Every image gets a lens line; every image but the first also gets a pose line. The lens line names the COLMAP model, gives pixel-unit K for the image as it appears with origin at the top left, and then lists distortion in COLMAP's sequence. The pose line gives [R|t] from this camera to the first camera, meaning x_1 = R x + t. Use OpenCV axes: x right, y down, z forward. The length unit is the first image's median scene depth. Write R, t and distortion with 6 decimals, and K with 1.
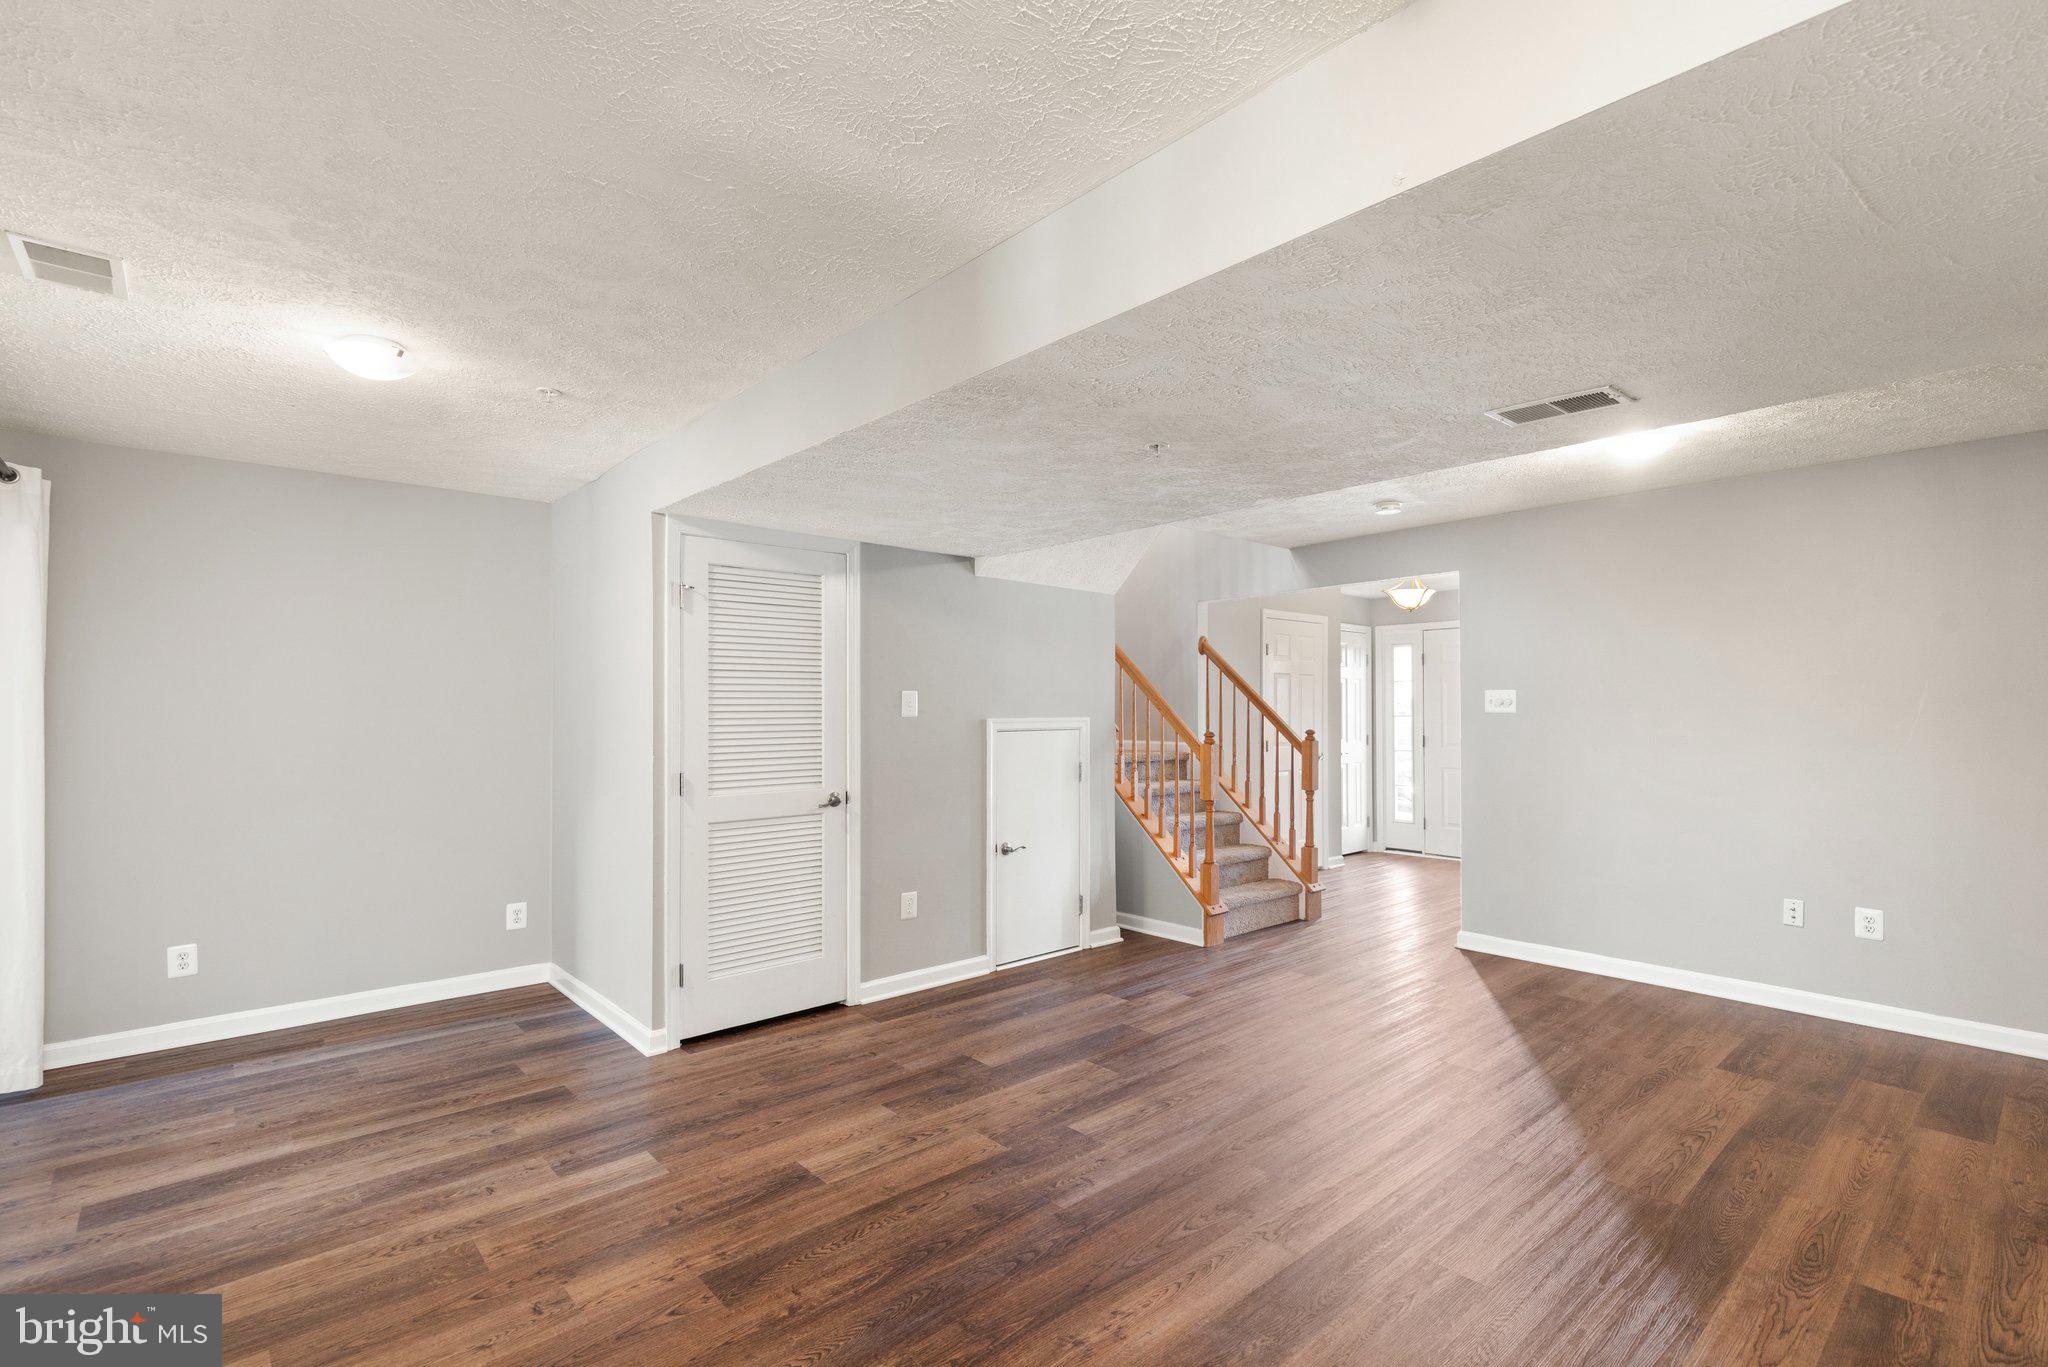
lens RADIAL K [[936.0, 0, 1034.0], [0, 936.0, 693.1], [0, 0, 1]] dist [0.001618, 0.000165]
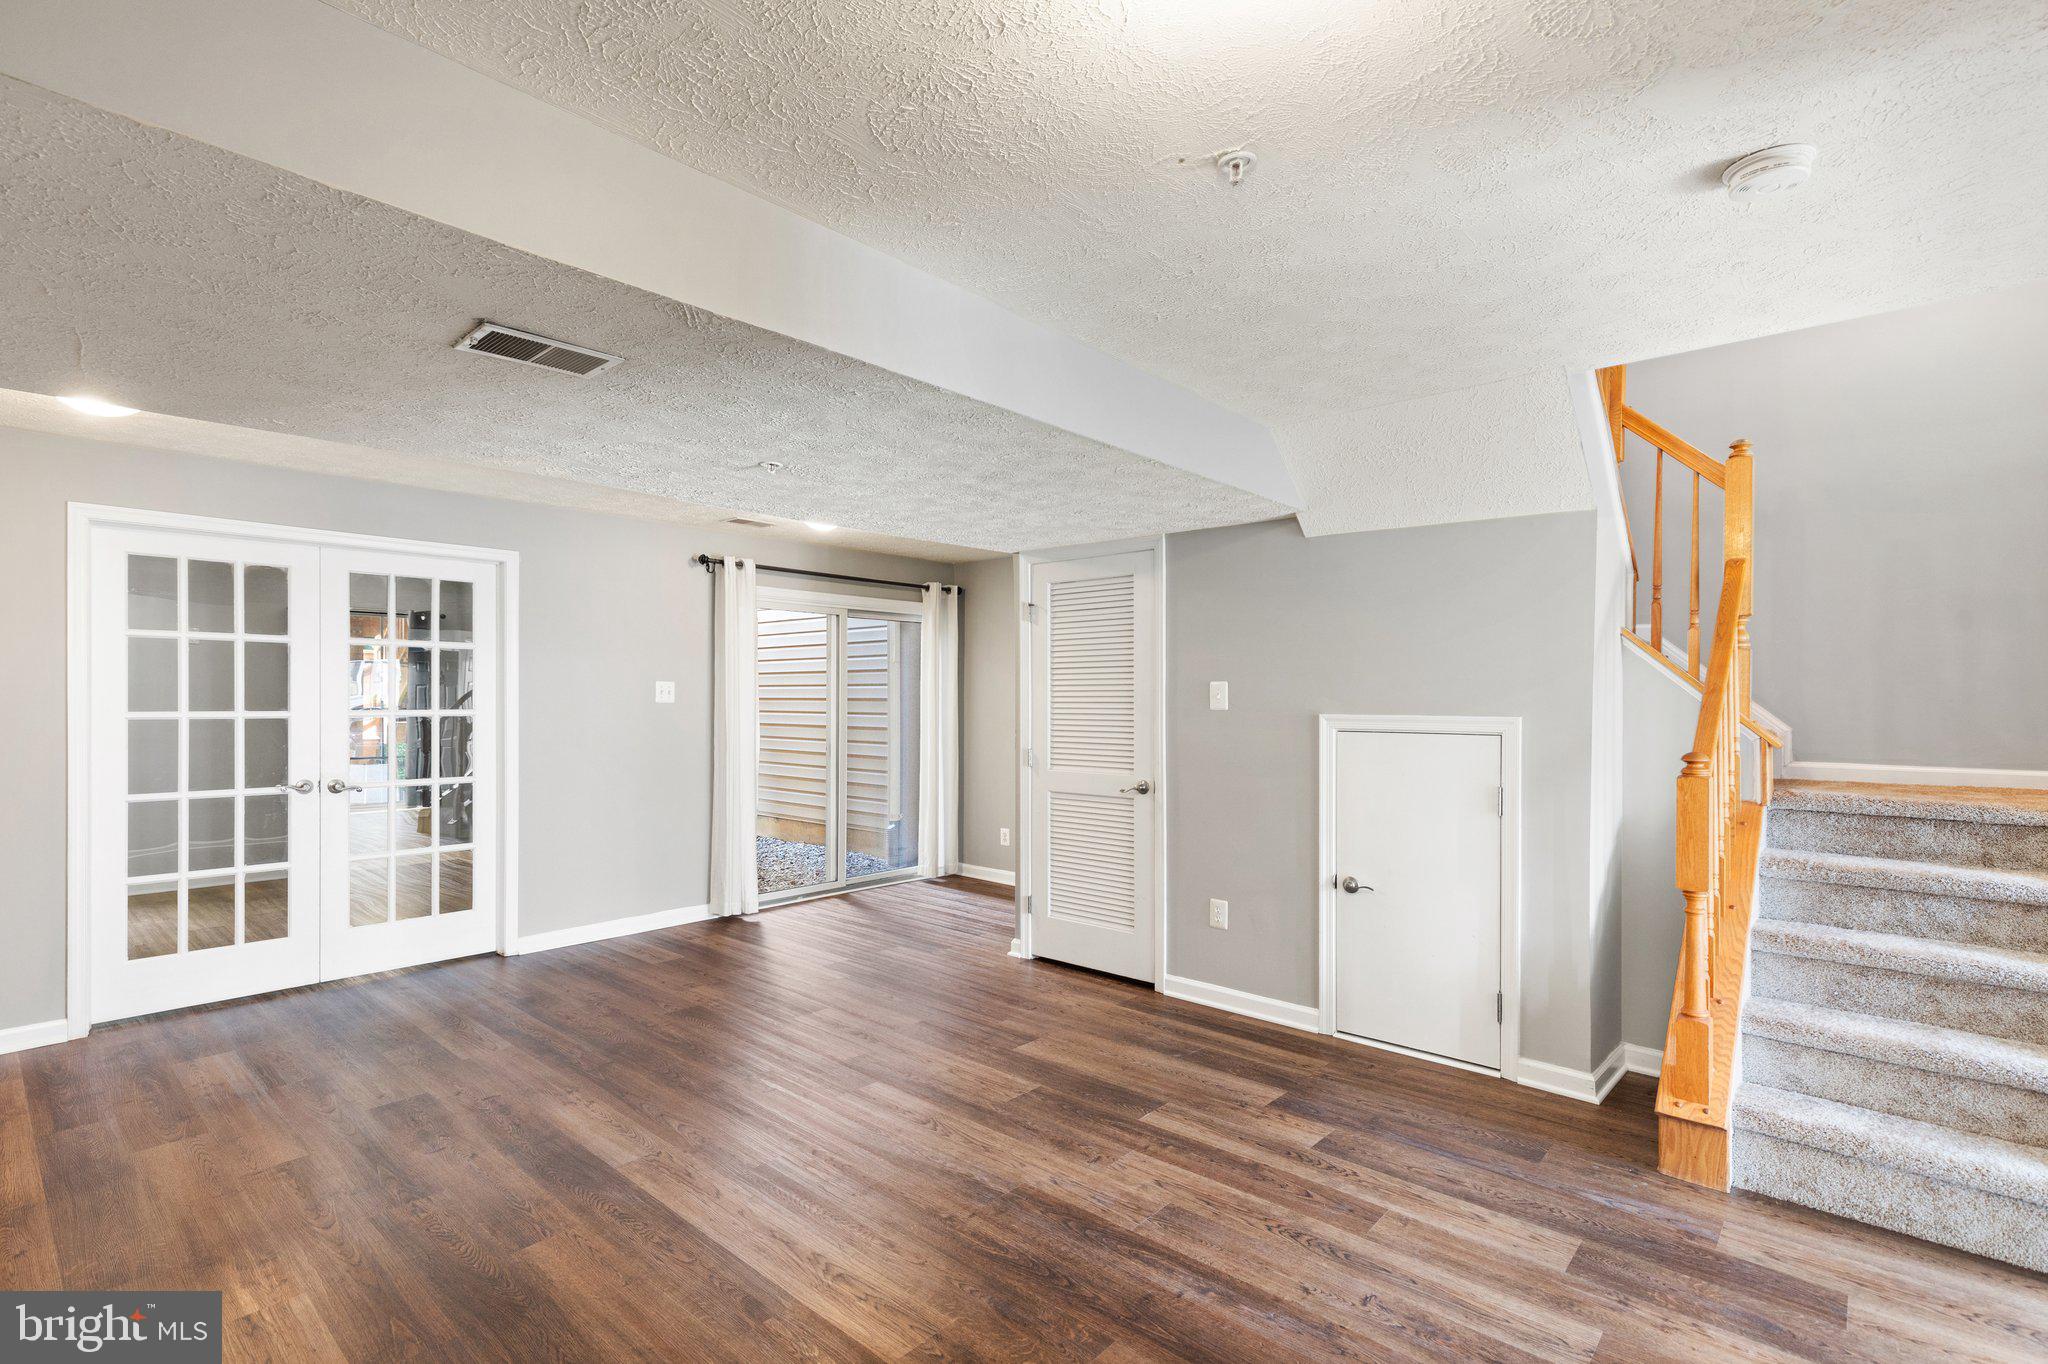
lens RADIAL K [[945.1, 0, 1016.8], [0, 945.1, 692.9], [0, 0, 1]] dist [0.003935, -0.000181]
pose [[0.112956, -0.002715, -0.993596, 0.838367], [0.011505, 0.999933, -0.001425, 0.008406], [0.993533, -0.011270, 0.112980, 0.758842]]
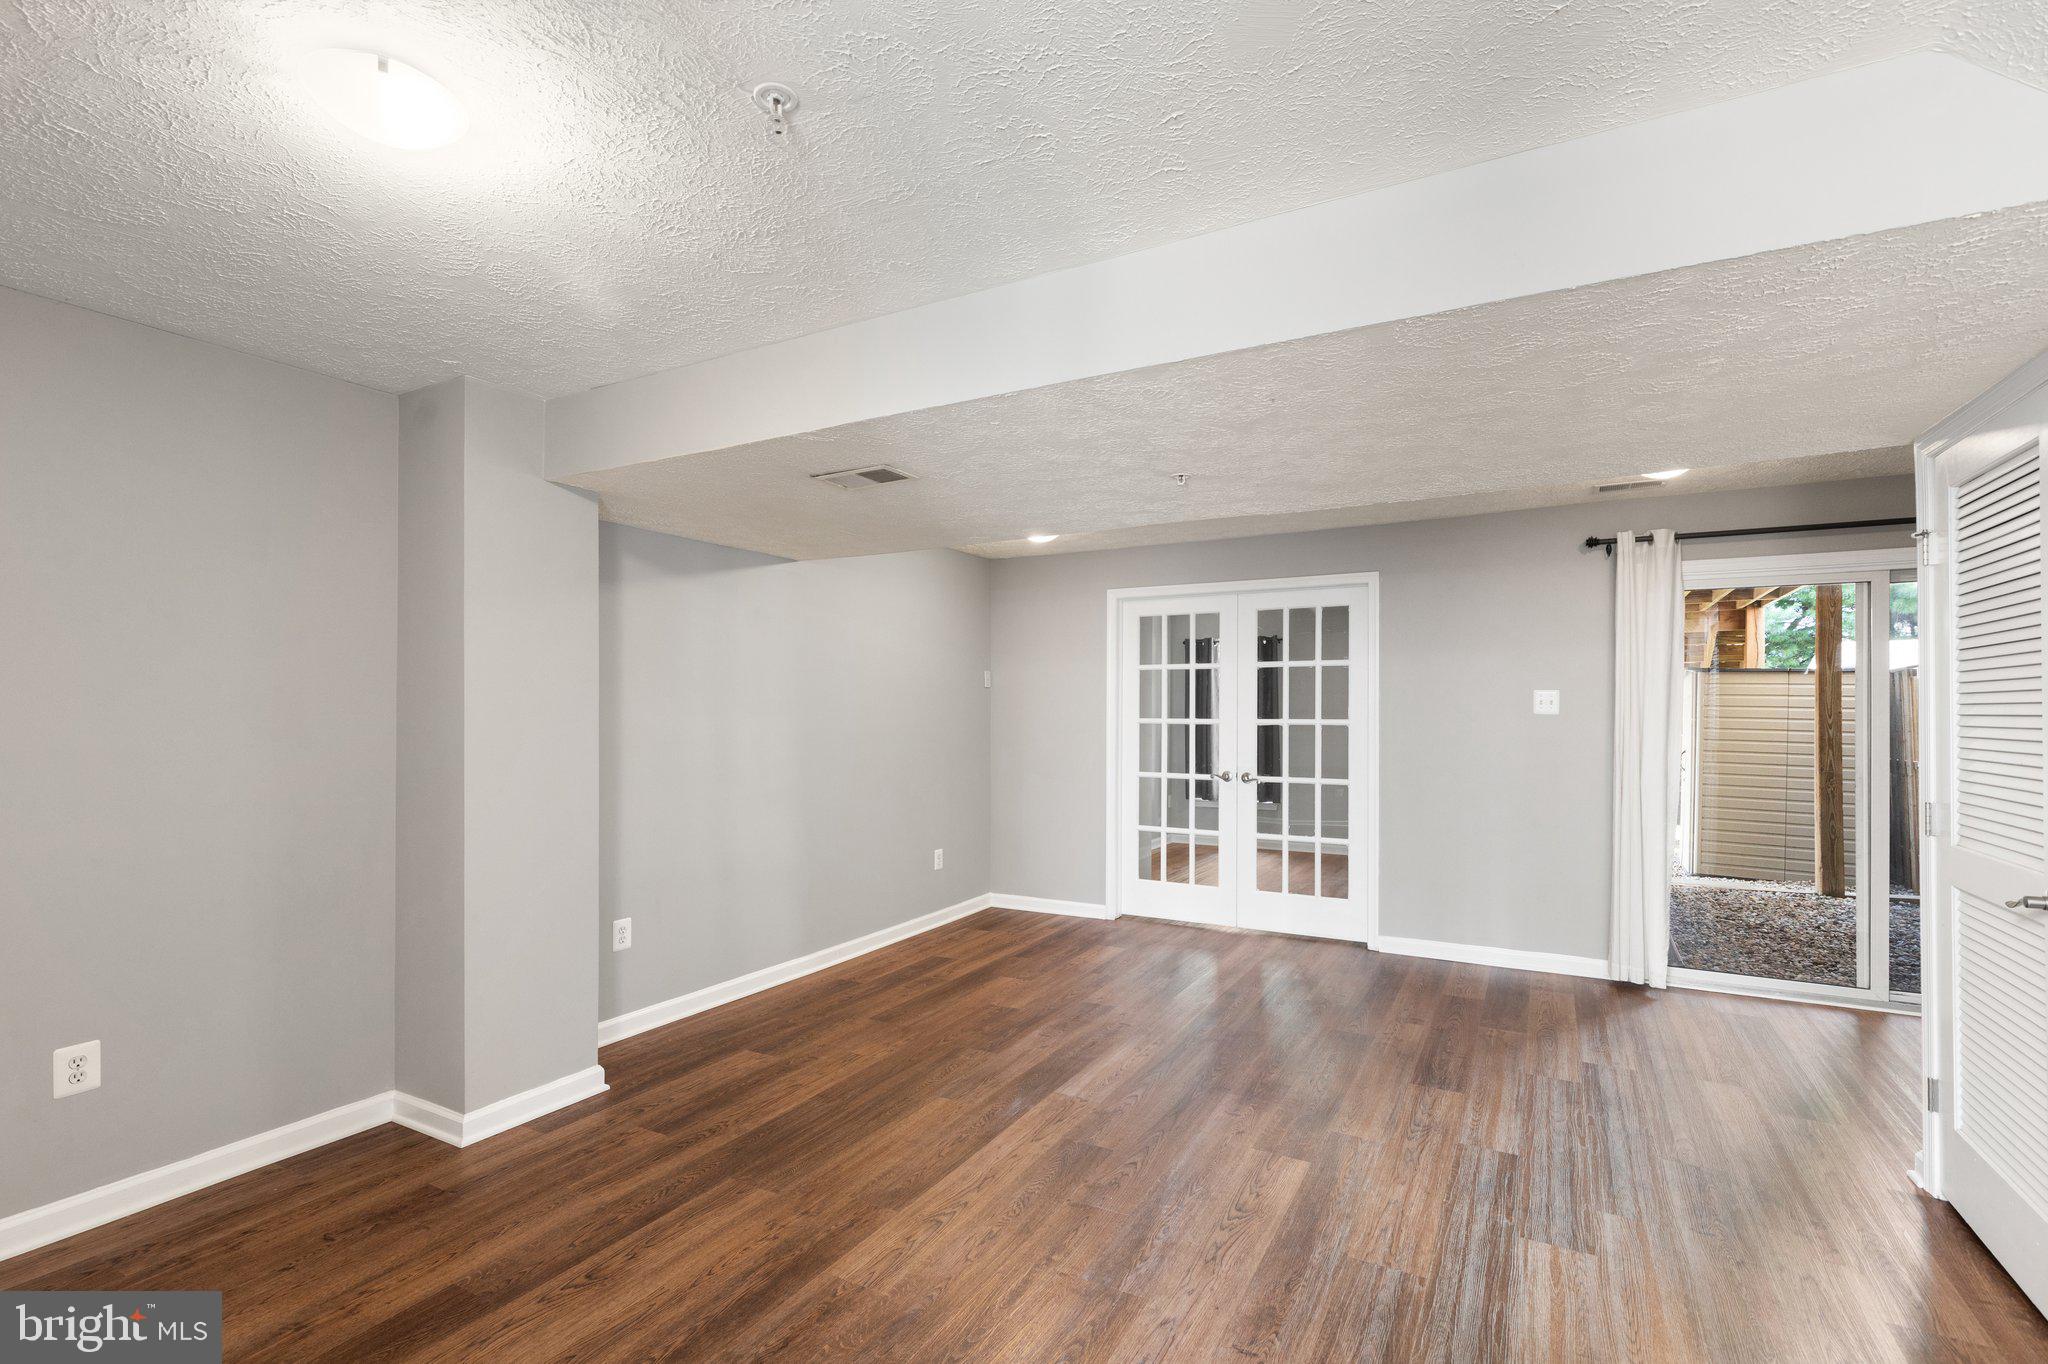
lens RADIAL K [[938.4, 0, 1024.7], [0, 938.4, 706.2], [0, 0, 1]] dist [0.000762, 0.000086]
pose [[-0.945090, 0.003539, -0.326792, 0.440349], [0.008249, 0.999881, -0.013029, 0.014297], [0.326707, -0.015009, -0.945007, 1.303698]]
